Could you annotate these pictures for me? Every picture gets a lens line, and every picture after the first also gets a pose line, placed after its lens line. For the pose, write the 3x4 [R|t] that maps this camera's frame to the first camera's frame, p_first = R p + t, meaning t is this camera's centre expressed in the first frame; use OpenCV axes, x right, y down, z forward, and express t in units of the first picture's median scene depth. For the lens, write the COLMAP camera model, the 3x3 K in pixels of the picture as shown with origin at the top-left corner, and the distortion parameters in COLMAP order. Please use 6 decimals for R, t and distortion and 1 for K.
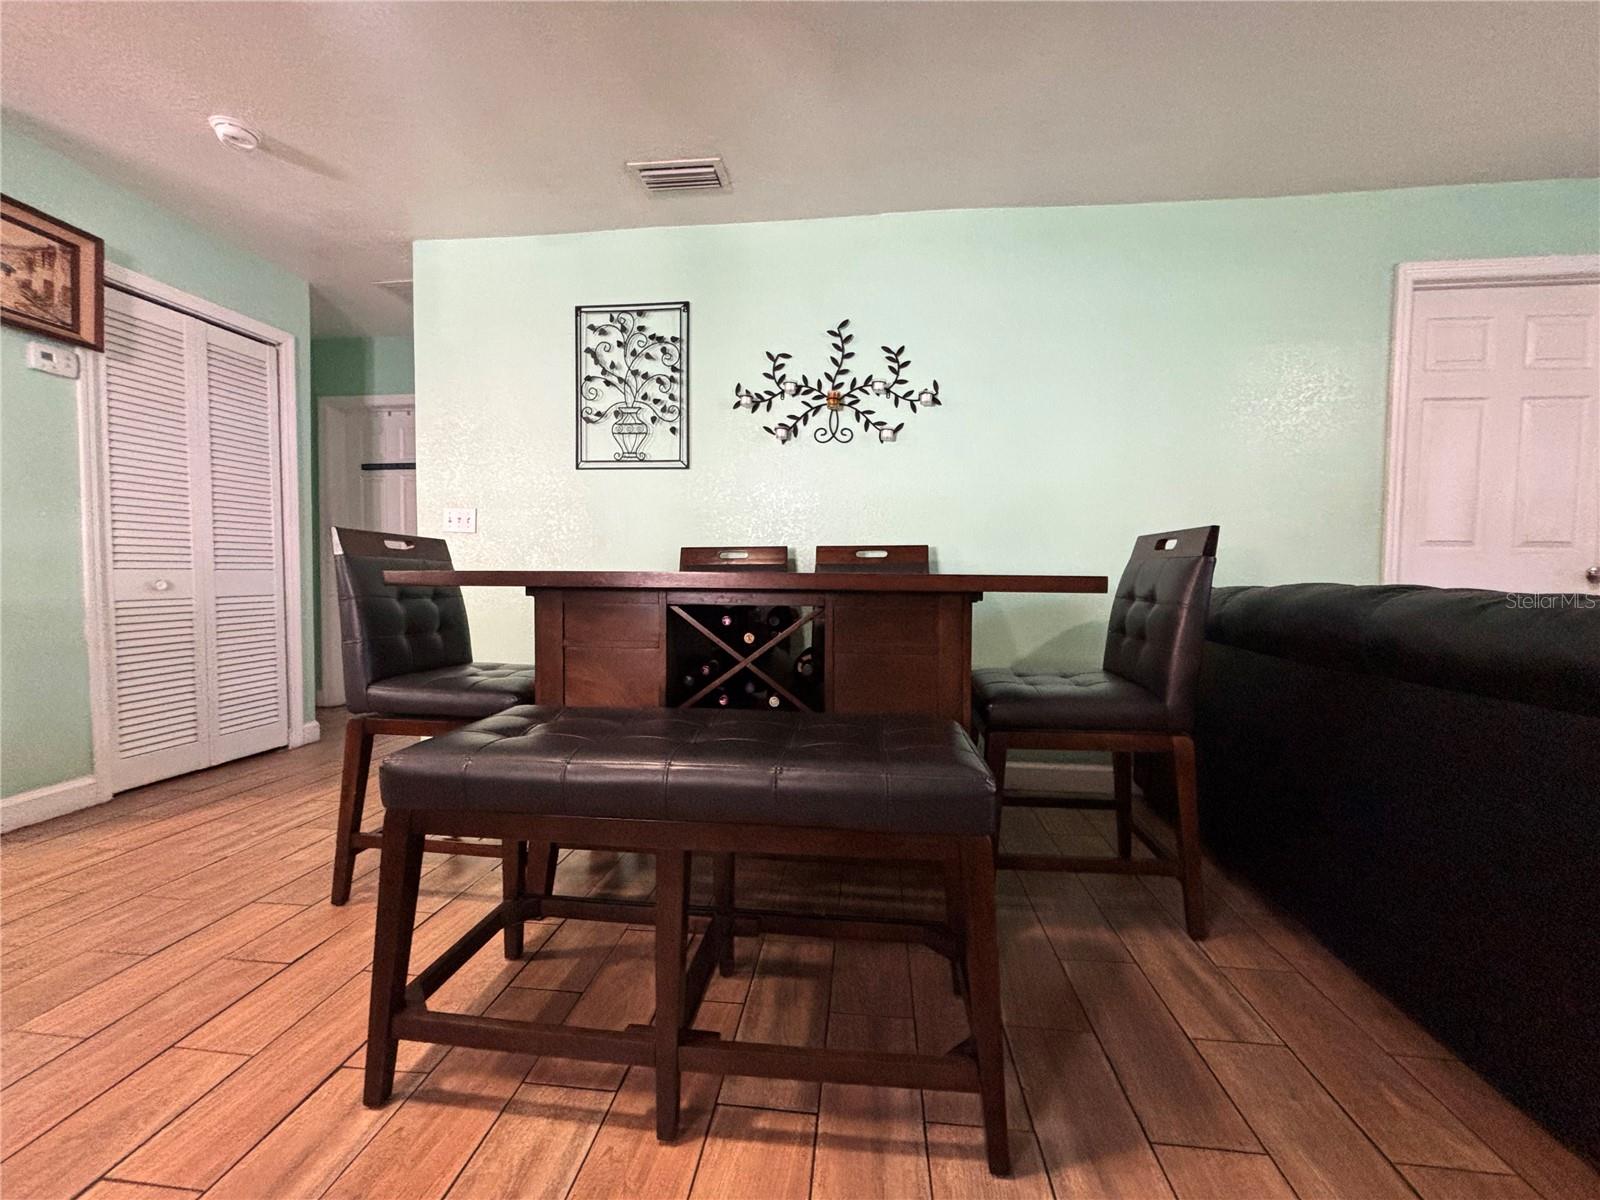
lens RADIAL K [[644.8, 0, 797.2], [0, 644.8, 597.9], [0, 0, 1]] dist [-0.000511, 0.000144]
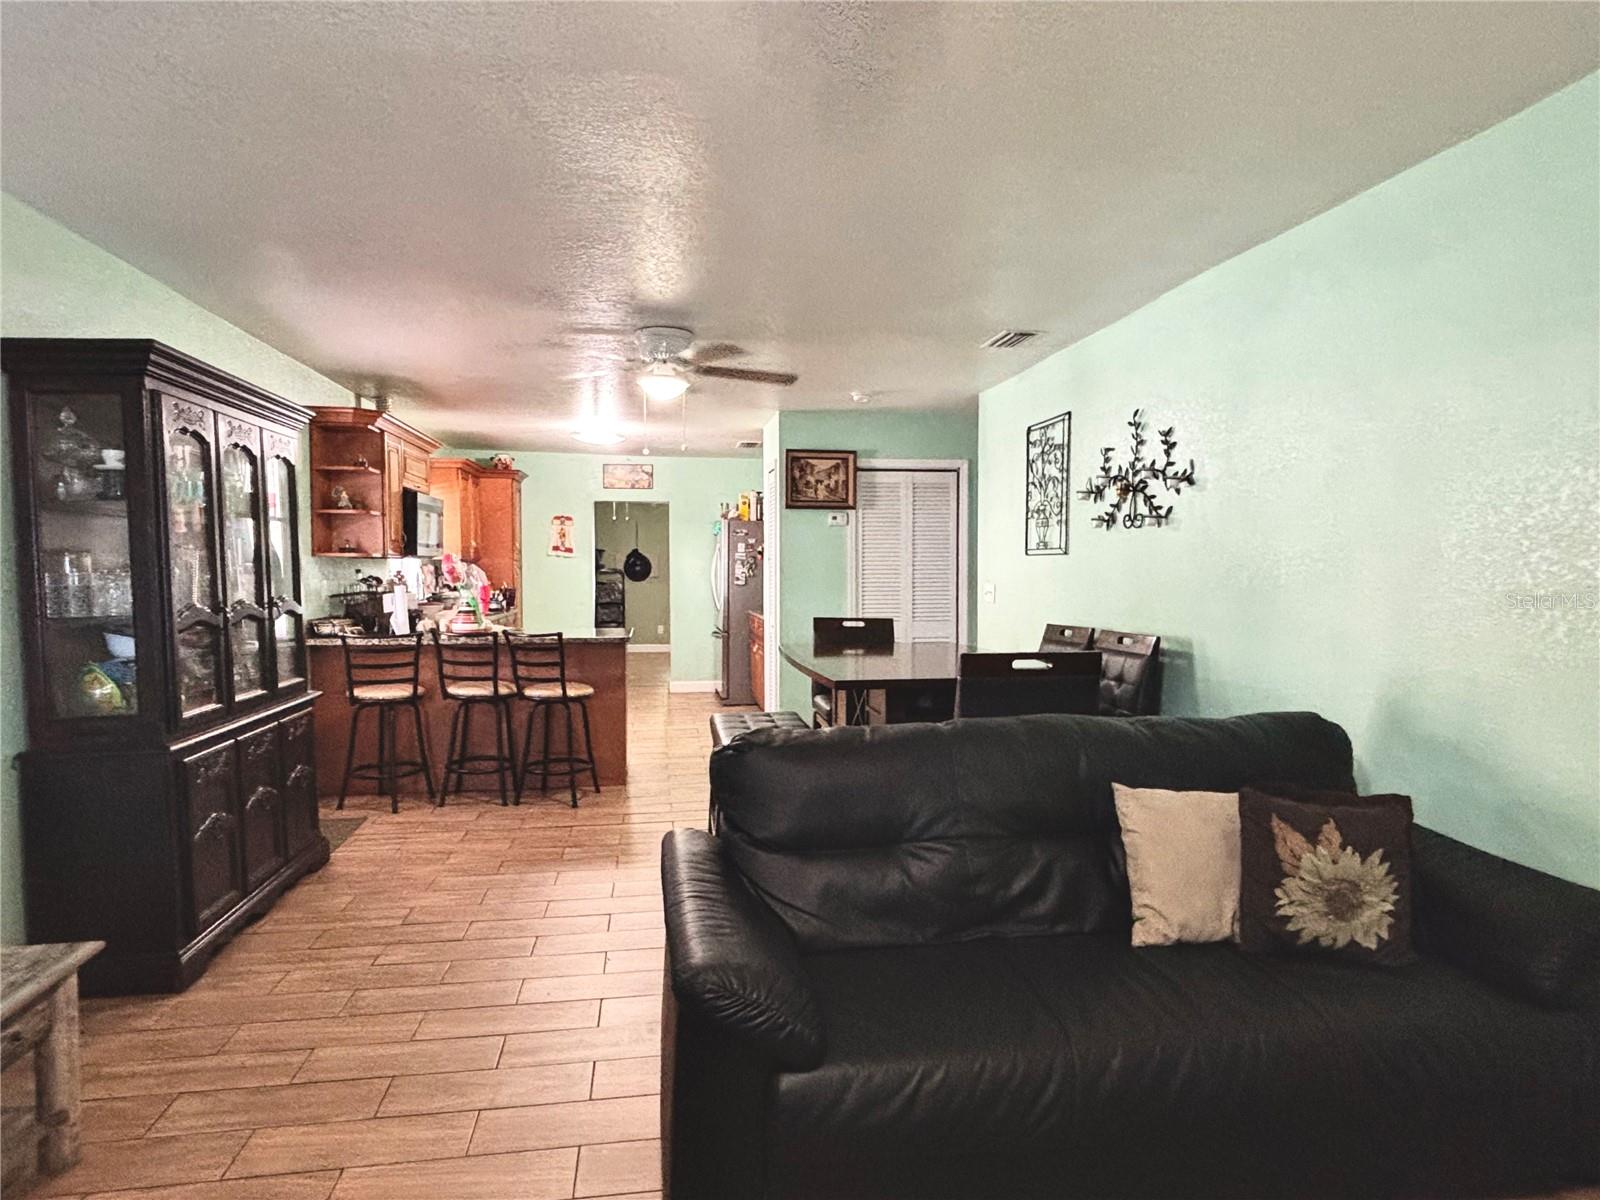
lens RADIAL K [[893.3, 0, 798.9], [0, 893.3, 608.1], [0, 0, 1]] dist [0.000408, 0.000076]
pose [[0.275503, 0.033630, -0.960712, 1.301032], [-0.033075, 0.999128, 0.025490, -0.134358], [0.960731, 0.024753, 0.276375, 0.099435]]
